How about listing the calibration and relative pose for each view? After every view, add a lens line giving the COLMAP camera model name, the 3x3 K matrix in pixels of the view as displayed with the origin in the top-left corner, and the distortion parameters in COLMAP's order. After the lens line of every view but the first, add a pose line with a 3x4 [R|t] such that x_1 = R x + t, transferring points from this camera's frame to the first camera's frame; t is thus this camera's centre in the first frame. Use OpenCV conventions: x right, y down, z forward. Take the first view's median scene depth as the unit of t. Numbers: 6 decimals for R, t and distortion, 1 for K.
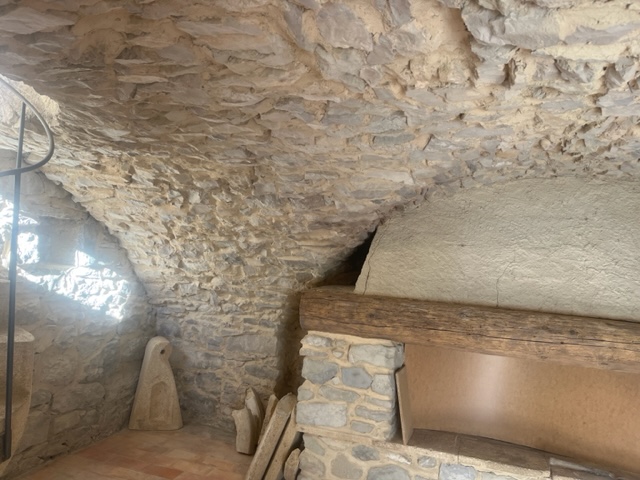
lens RADIAL K [[481.7, 0, 325.8], [0, 481.7, 245.4], [0, 0, 1]] dist [0.047384, -0.069801]
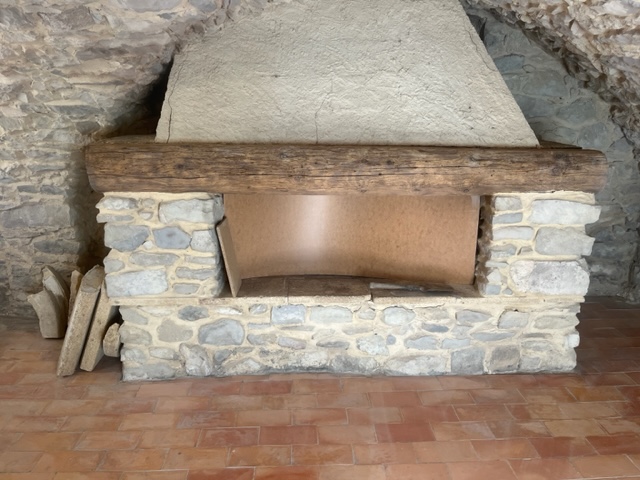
lens RADIAL K [[481.7, 0, 321.9], [0, 481.7, 246.1], [0, 0, 1]] dist [0.047384, -0.069801]
pose [[0.930682, -0.153951, 0.331859, 0.021985], [0.045449, 0.948771, 0.312679, 0.022794], [-0.362995, -0.275922, 0.890001, 0.108311]]
